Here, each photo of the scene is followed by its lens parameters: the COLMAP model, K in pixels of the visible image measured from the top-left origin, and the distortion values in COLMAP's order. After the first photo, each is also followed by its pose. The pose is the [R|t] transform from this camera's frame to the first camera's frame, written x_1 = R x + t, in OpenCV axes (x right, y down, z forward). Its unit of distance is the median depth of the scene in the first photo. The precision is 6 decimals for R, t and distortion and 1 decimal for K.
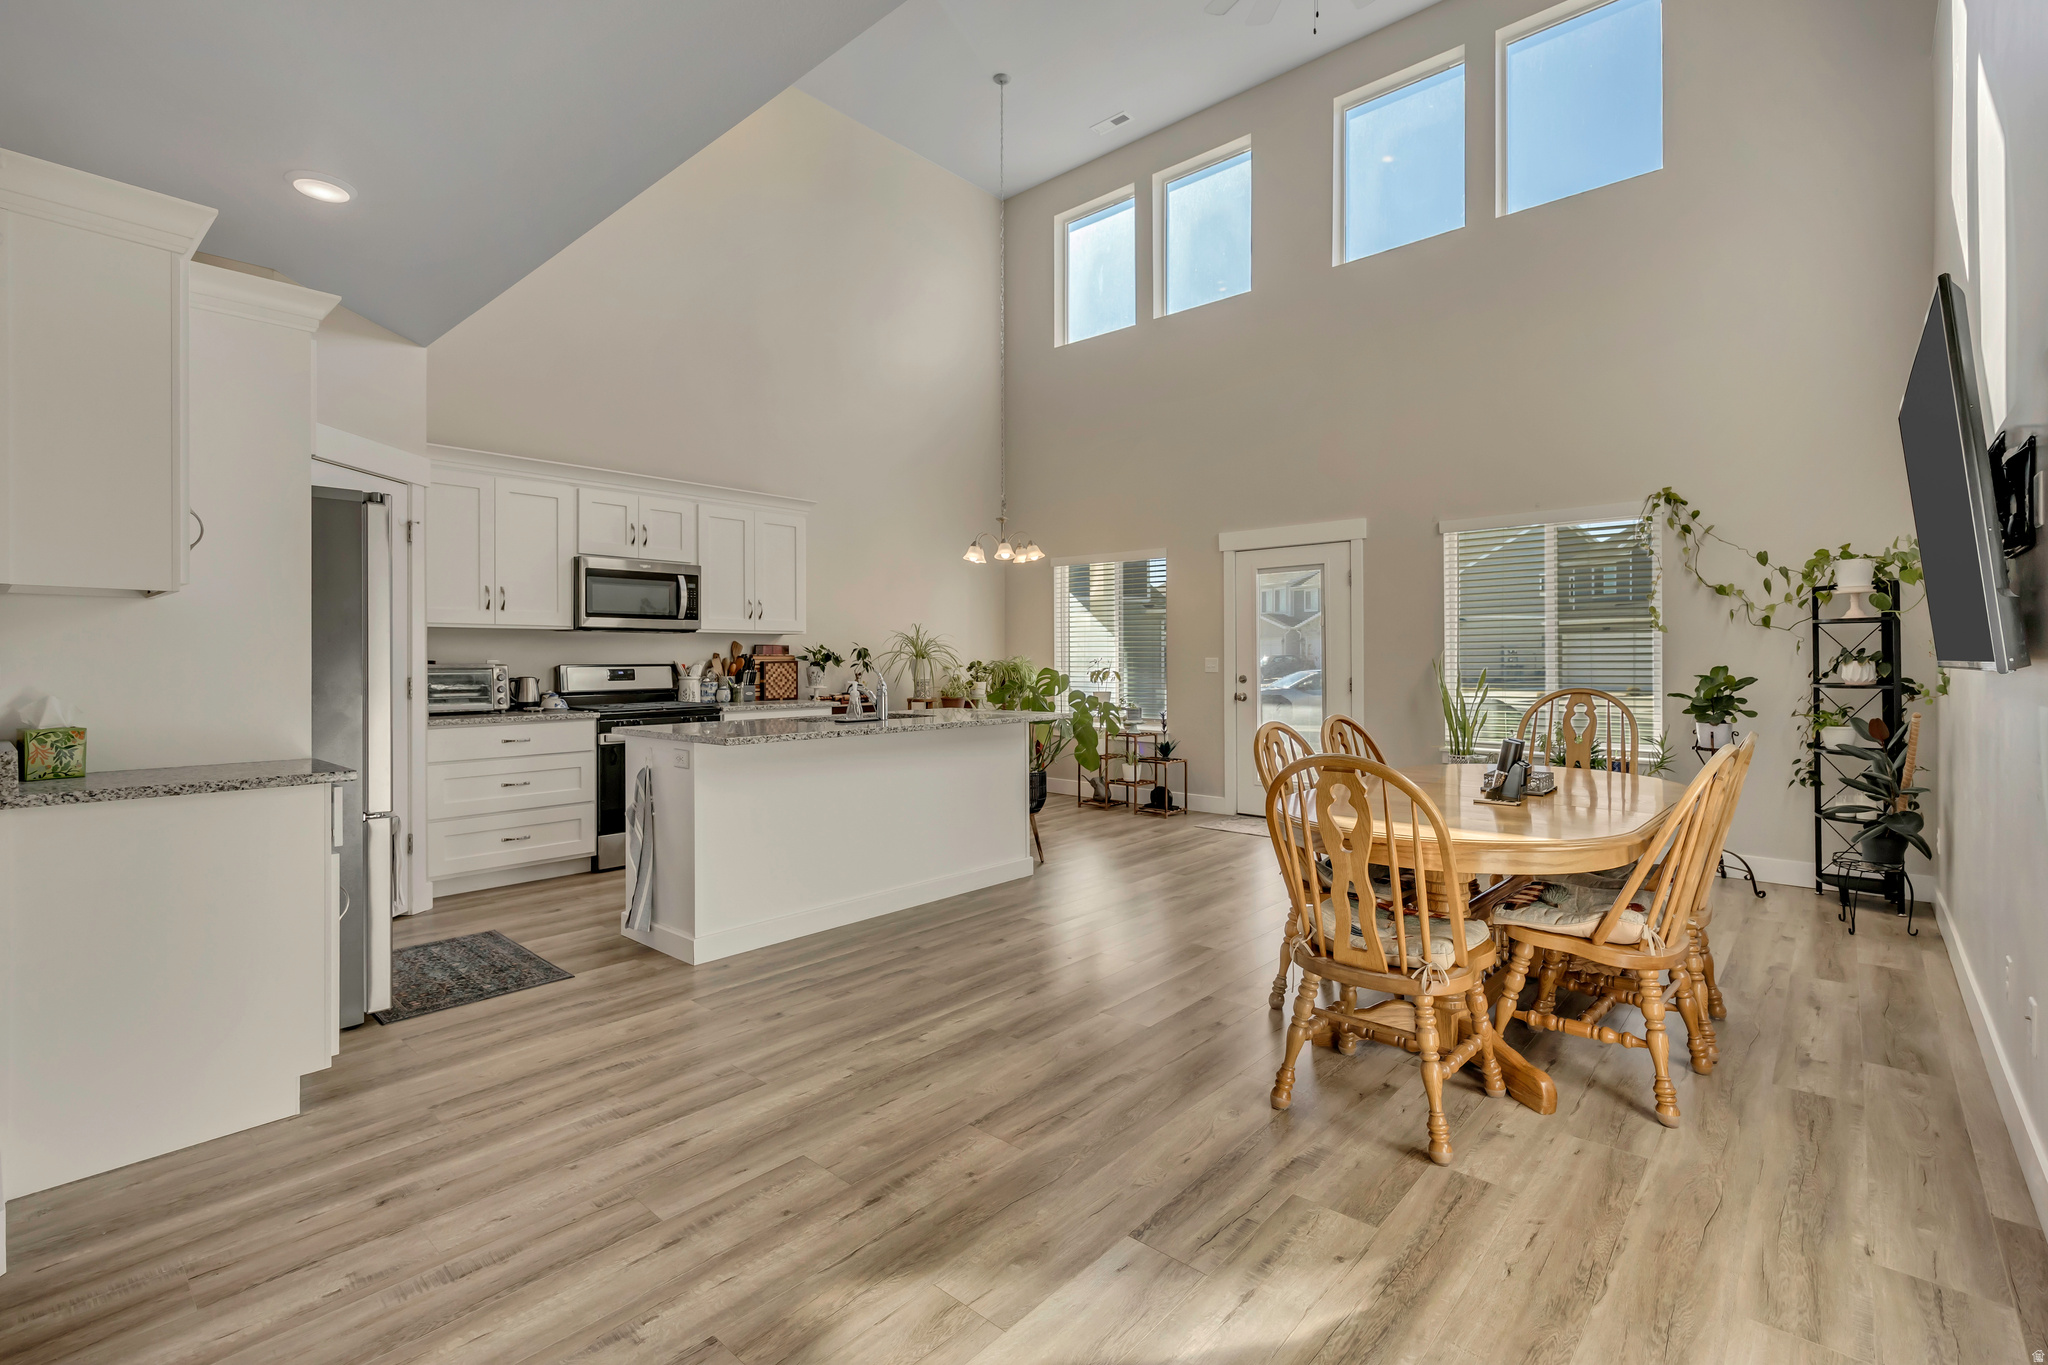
lens RADIAL K [[913.1, 0, 1032.2], [0, 913.1, 659.7], [0, 0, 1]] dist [-0.001169, -0.000188]
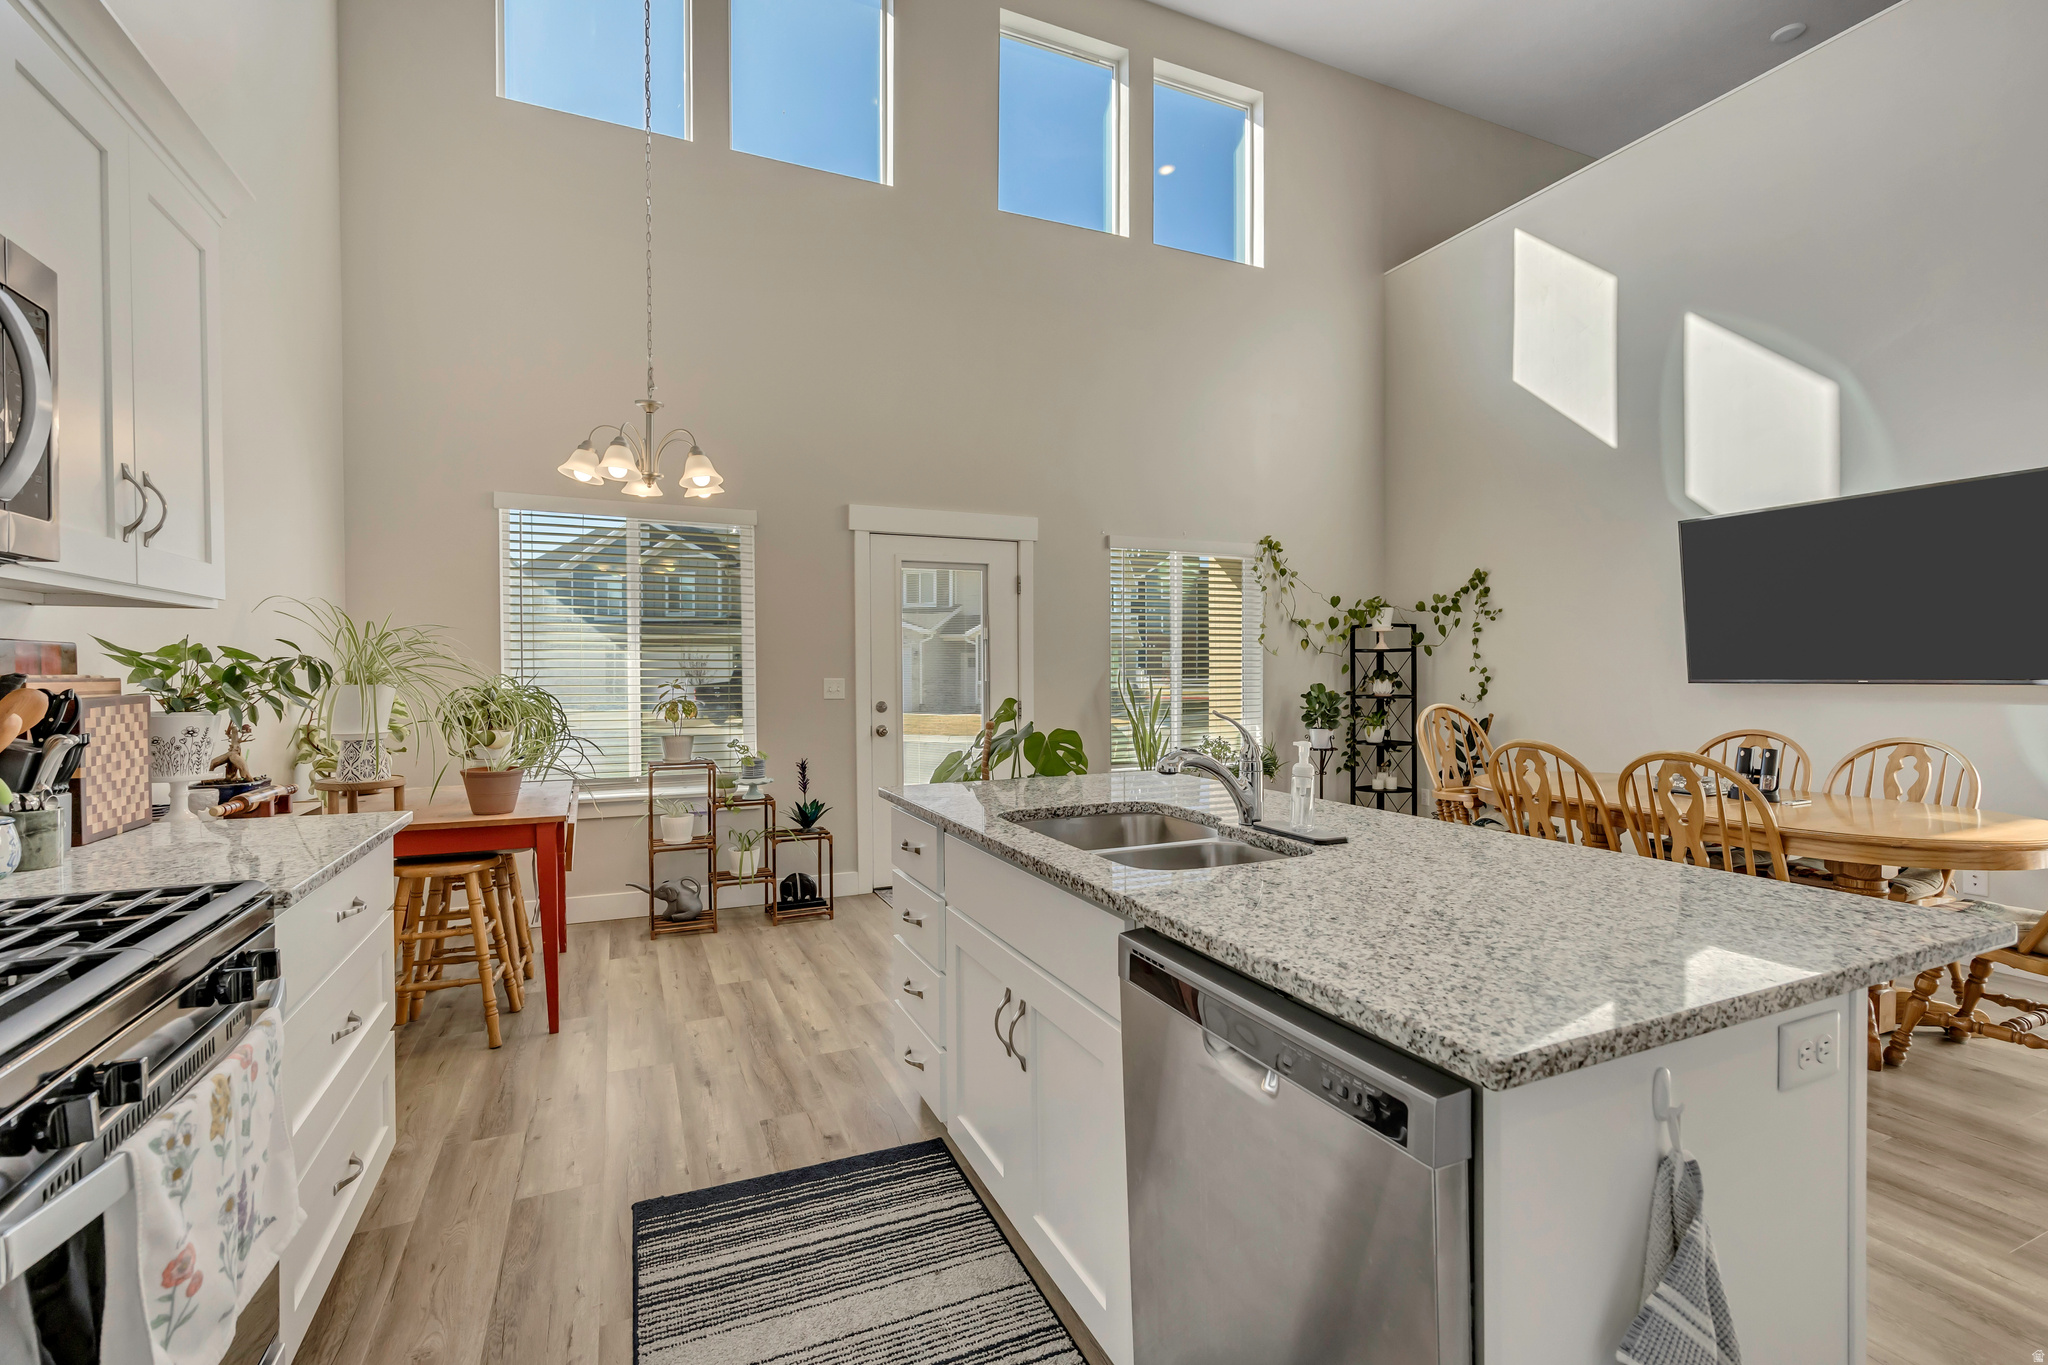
lens RADIAL K [[909.6, 0, 1032.1], [0, 909.6, 682.9], [0, 0, 1]] dist [-0.002161, -0.000209]
pose [[0.406289, -0.015220, 0.913618, -0.473037], [0.002479, 0.999876, 0.015555, -0.011721], [-0.913741, -0.004055, 0.406276, 0.701926]]
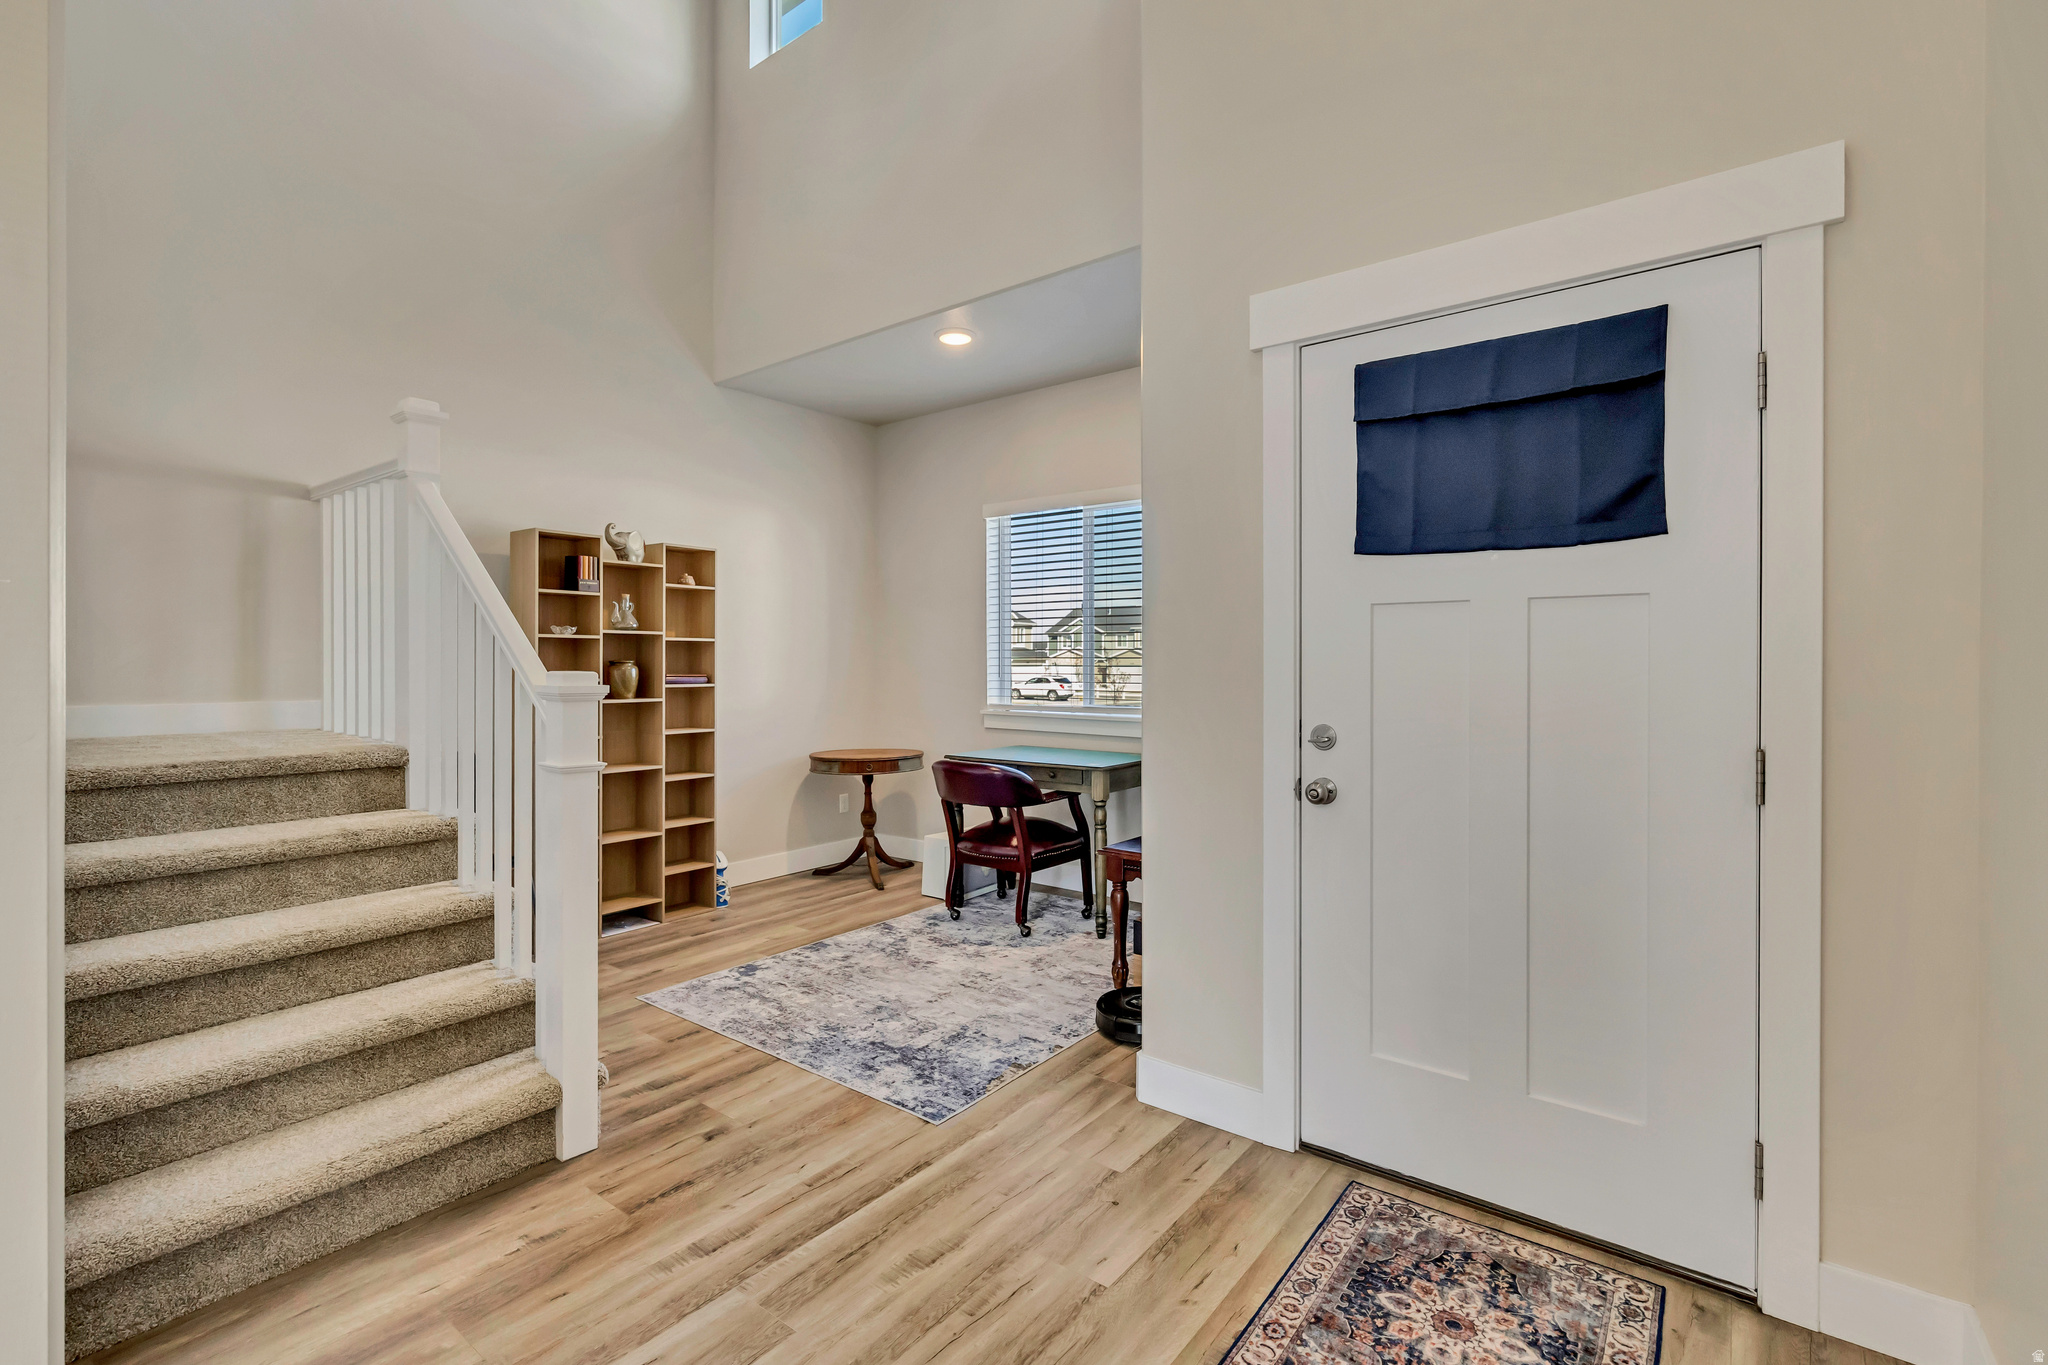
lens RADIAL K [[940.0, 0, 1024.9], [0, 940.0, 665.8], [0, 0, 1]] dist [-0.002237, -0.000291]
pose [[0.996666, 0.004017, 0.081489, 0.116731], [-0.004353, 0.999983, 0.003953, -0.006470], [-0.081472, -0.004294, 0.996666, 0.807178]]
